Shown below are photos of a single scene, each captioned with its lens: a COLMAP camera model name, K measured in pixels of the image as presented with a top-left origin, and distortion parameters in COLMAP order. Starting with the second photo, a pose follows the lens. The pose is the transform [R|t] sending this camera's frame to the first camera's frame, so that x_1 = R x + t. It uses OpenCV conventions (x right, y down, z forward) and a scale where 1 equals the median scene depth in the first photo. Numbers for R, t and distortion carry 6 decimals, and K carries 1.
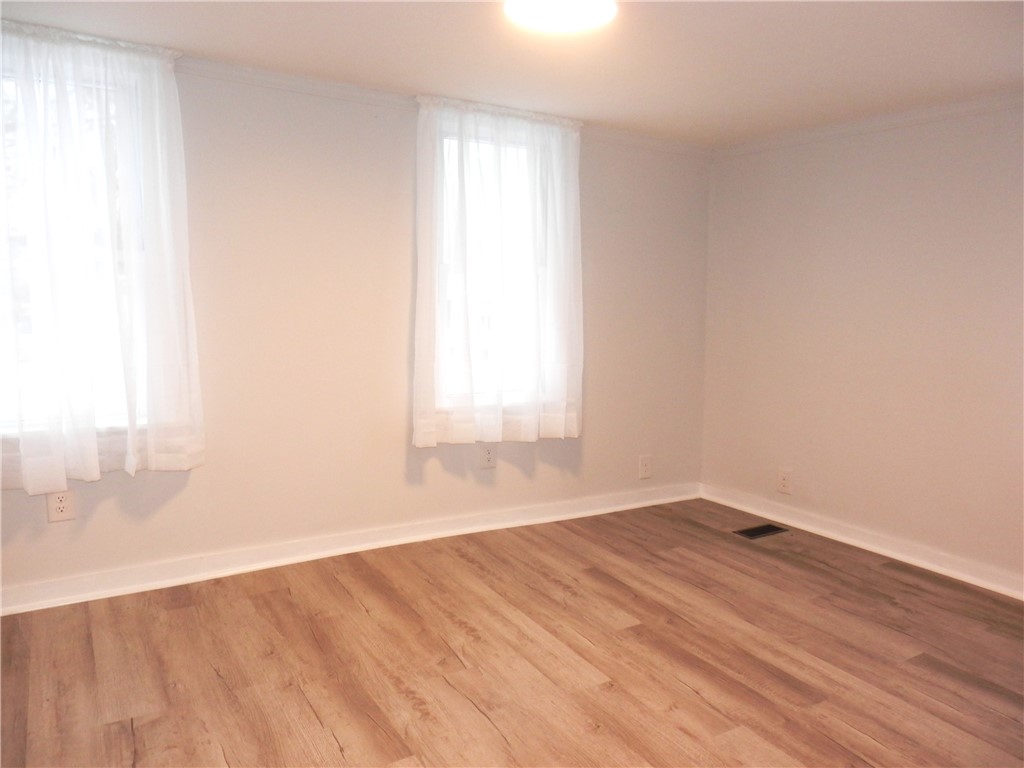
lens RADIAL K [[759.2, 0, 512.0], [0, 759.2, 384.0], [0, 0, 1]] dist [-0.000280, 0.004025]
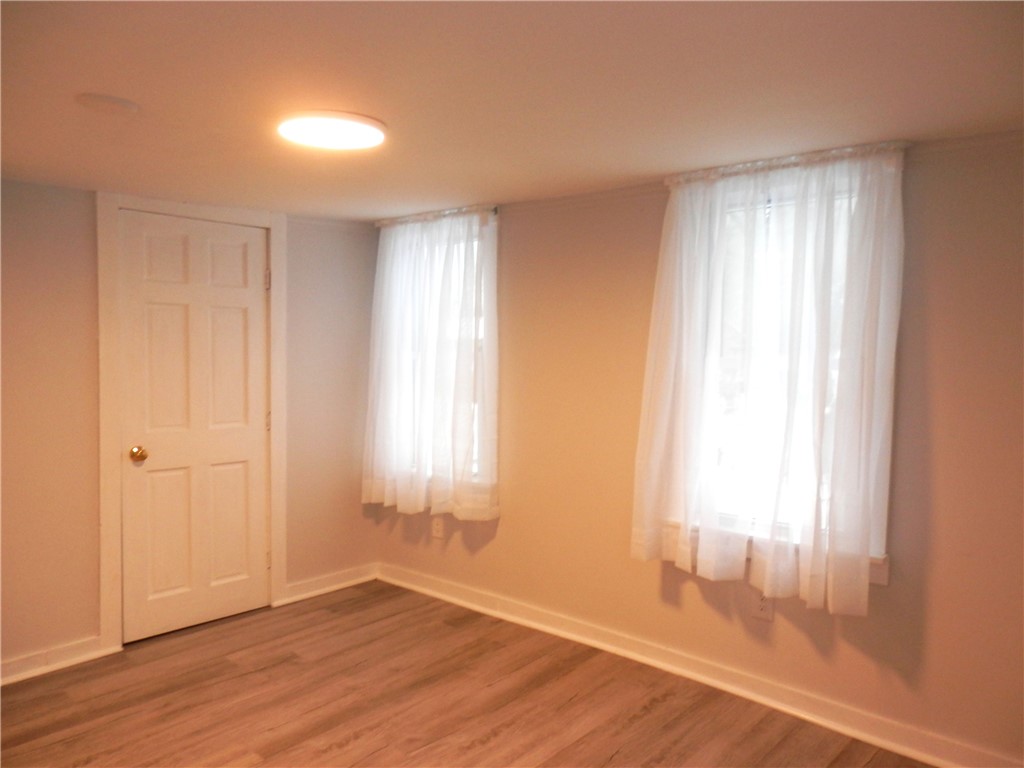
lens RADIAL K [[759.2, 0, 512.0], [0, 759.2, 384.0], [0, 0, 1]] dist [-0.000280, 0.004025]
pose [[0.299628, 0.027239, -0.953667, 0.788604], [-0.129962, 0.991440, -0.012514, -0.104681], [0.945163, 0.127690, 0.300604, 0.637365]]
